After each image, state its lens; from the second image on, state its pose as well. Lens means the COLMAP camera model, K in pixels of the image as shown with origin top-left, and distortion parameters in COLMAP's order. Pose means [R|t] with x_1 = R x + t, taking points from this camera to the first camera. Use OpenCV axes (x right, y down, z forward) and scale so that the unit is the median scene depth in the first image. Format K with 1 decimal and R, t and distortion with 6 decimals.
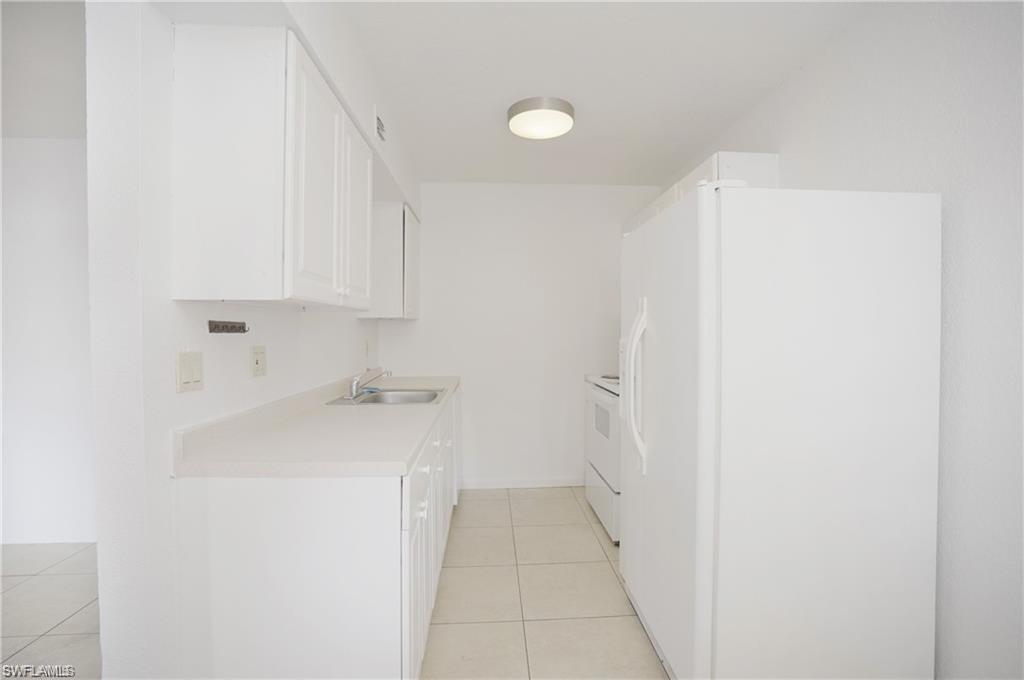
lens RADIAL K [[475.8, 0, 517.2], [0, 475.8, 337.1], [0, 0, 1]] dist [-0.068111, 0.028195]
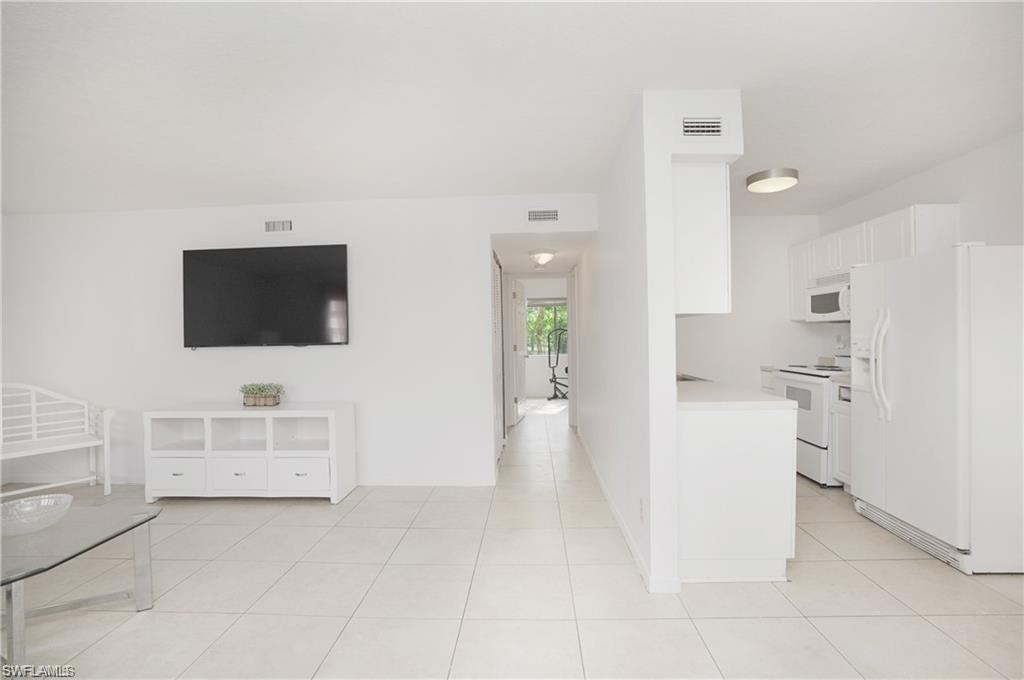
lens RADIAL K [[475.8, 0, 517.2], [0, 475.8, 337.1], [0, 0, 1]] dist [-0.068111, 0.028195]
pose [[0.996014, -0.010468, -0.088578, -0.673164], [0.009933, 0.999930, -0.006472, 0.009193], [0.088639, 0.005566, 0.996048, -0.520047]]
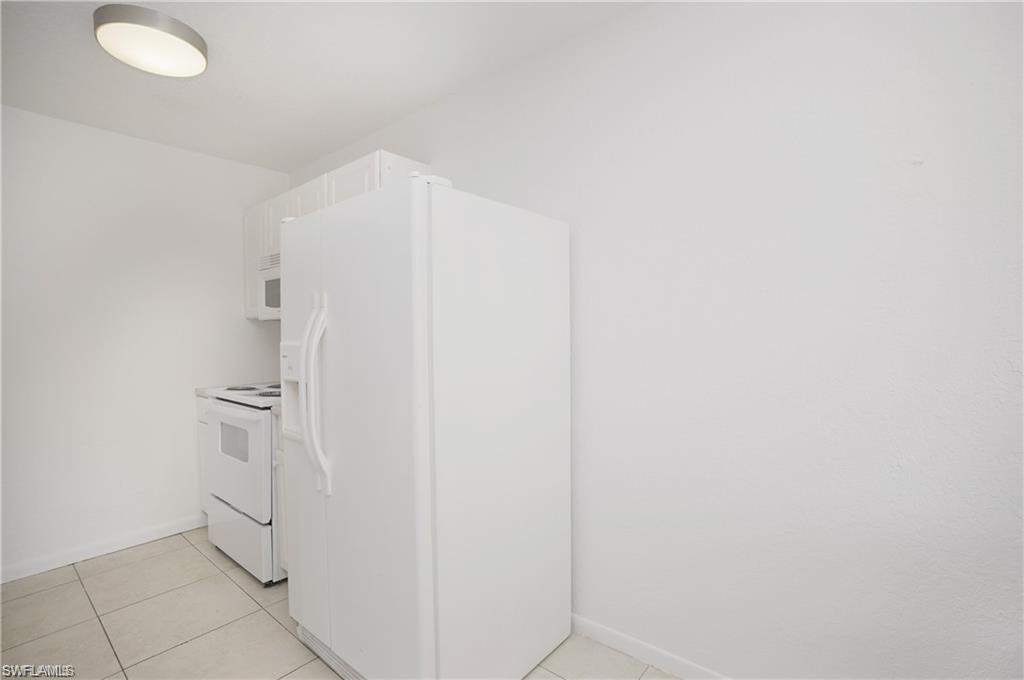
lens RADIAL K [[475.8, 0, 517.2], [0, 475.8, 337.1], [0, 0, 1]] dist [-0.068111, 0.028195]
pose [[0.677456, -0.010605, 0.735487, -0.106927], [0.017031, 0.999854, -0.001271, 0.005570], [-0.735366, 0.013387, 0.677538, 0.120064]]
